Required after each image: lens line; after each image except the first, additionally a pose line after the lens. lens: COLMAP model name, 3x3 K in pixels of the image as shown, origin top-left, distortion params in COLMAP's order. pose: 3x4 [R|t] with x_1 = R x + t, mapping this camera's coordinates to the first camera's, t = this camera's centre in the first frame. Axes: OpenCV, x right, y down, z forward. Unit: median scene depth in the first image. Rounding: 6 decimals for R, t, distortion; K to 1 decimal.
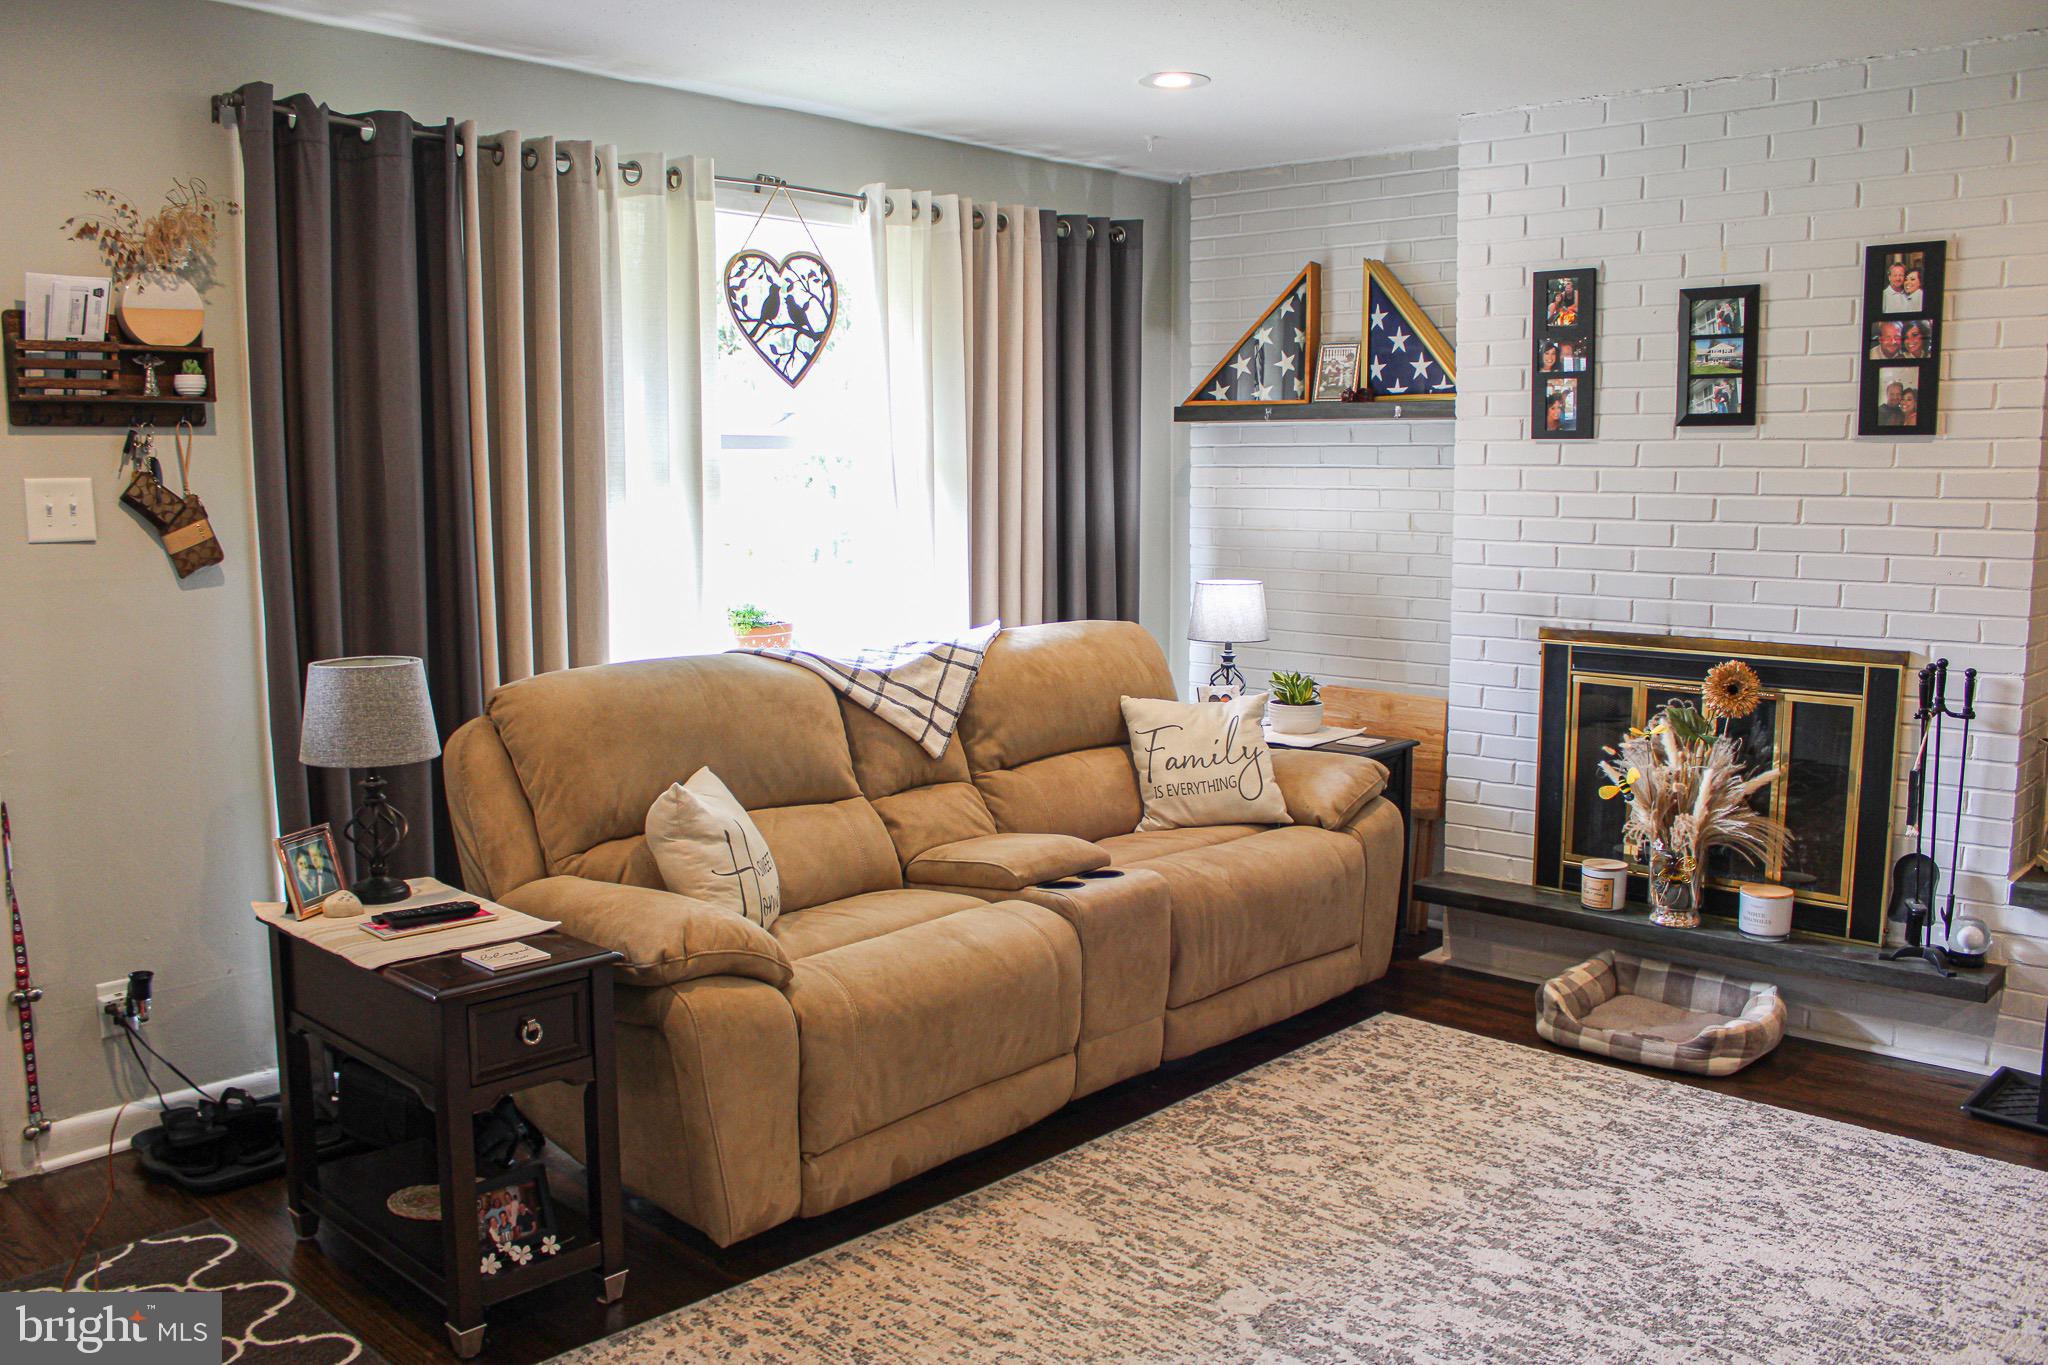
lens RADIAL K [[1699.5, 0, 1003.5], [0, 1699.5, 697.8], [0, 0, 1]] dist [-0.165706, 0.149381]
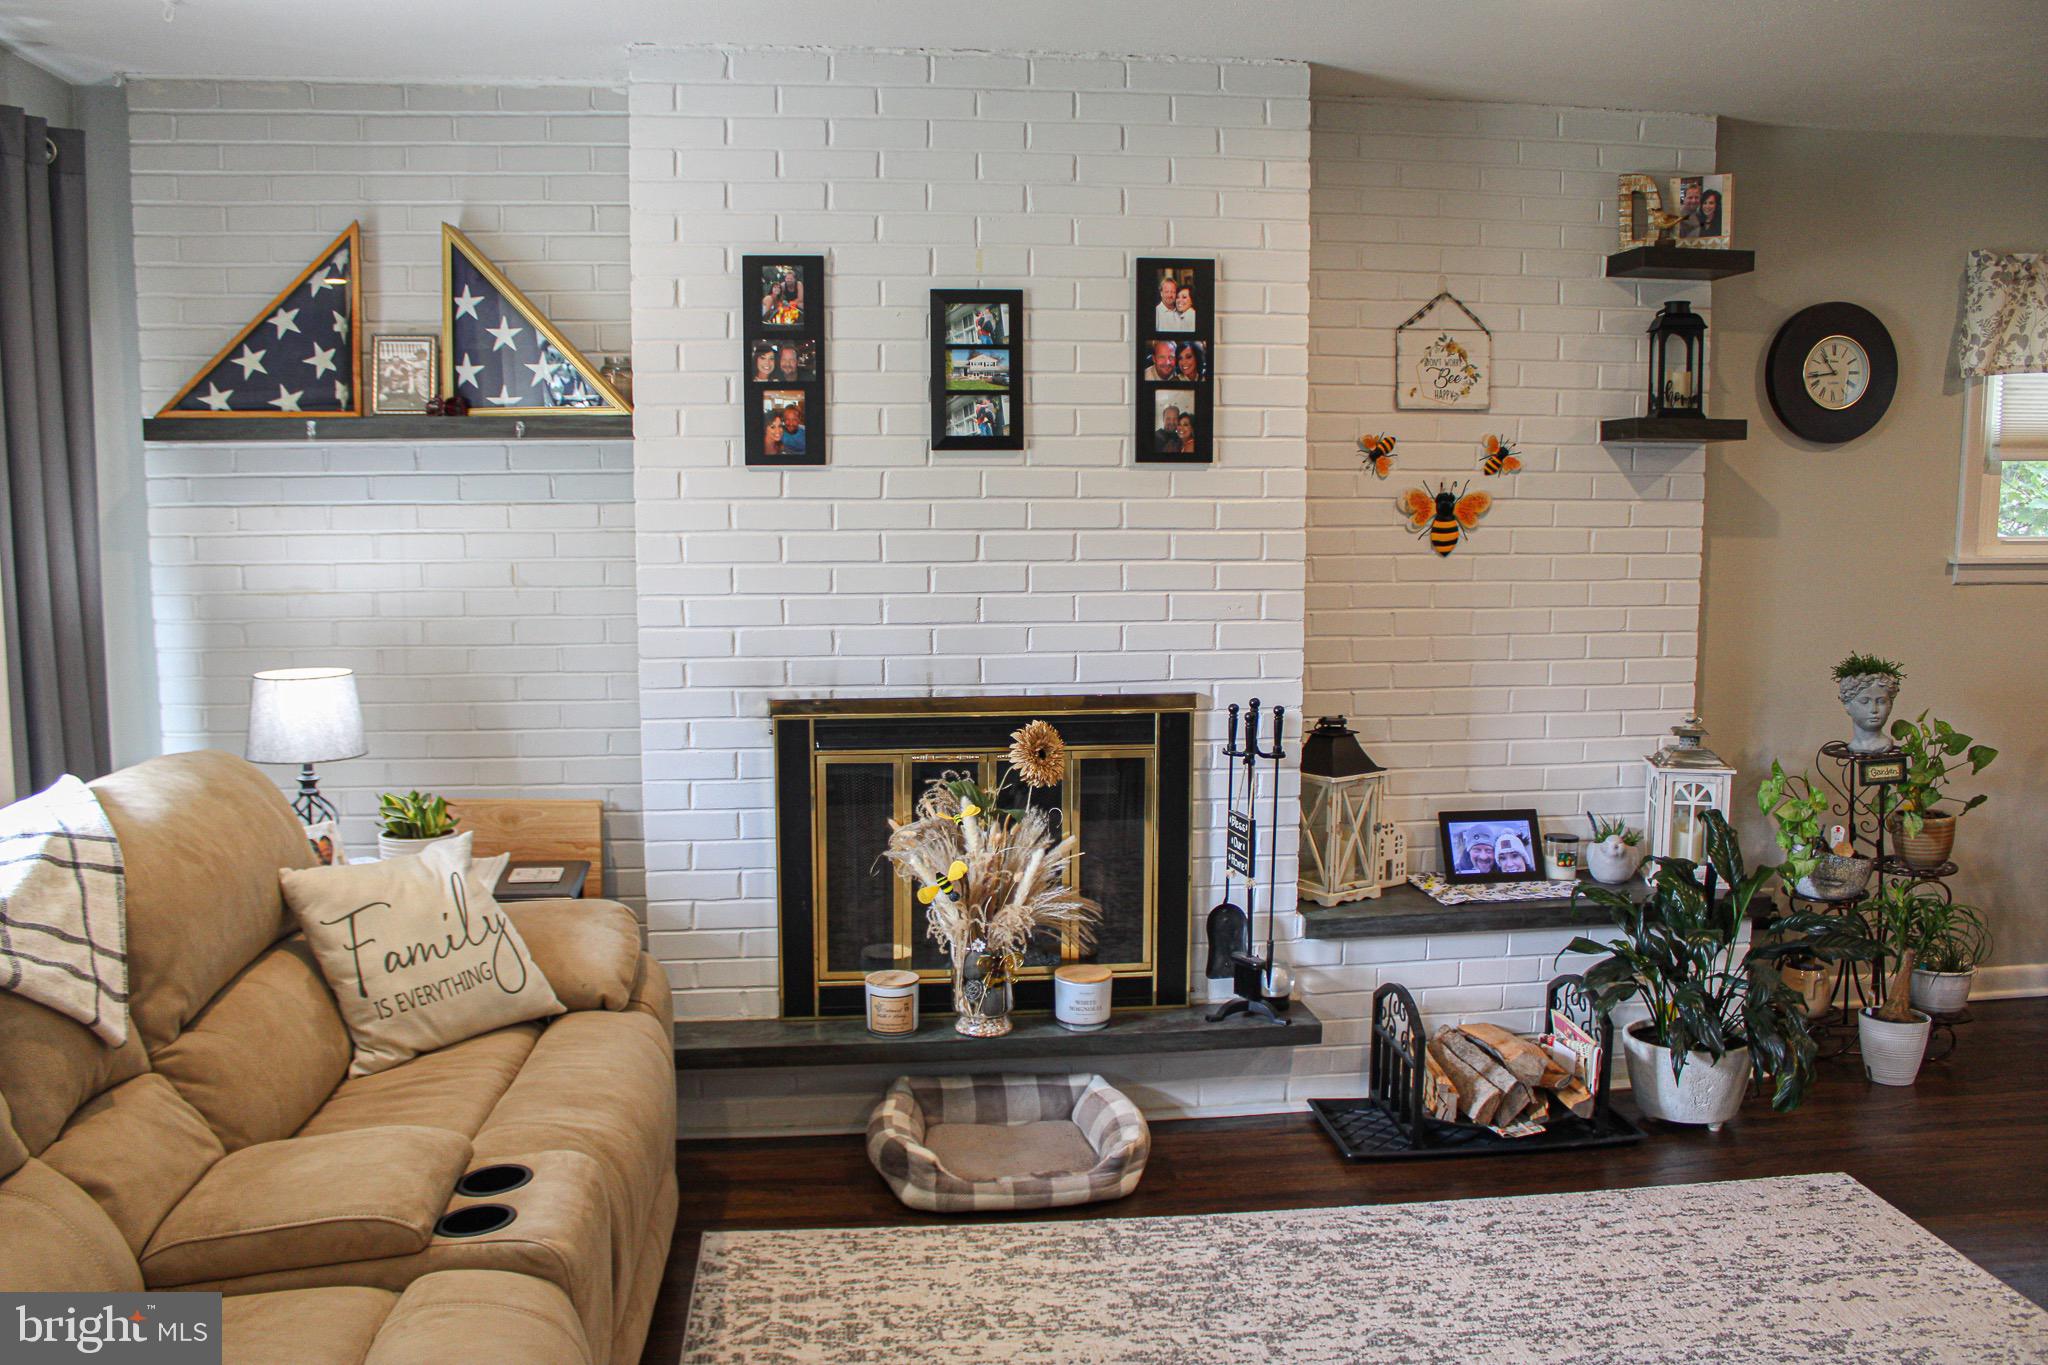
lens RADIAL K [[1699.5, 0, 1003.5], [0, 1699.5, 697.8], [0, 0, 1]] dist [-0.165706, 0.149381]
pose [[0.647416, -0.089843, 0.756823, -0.236665], [0.099866, 0.994466, 0.032625, -0.063210], [-0.755566, 0.054459, 0.652805, 0.416491]]
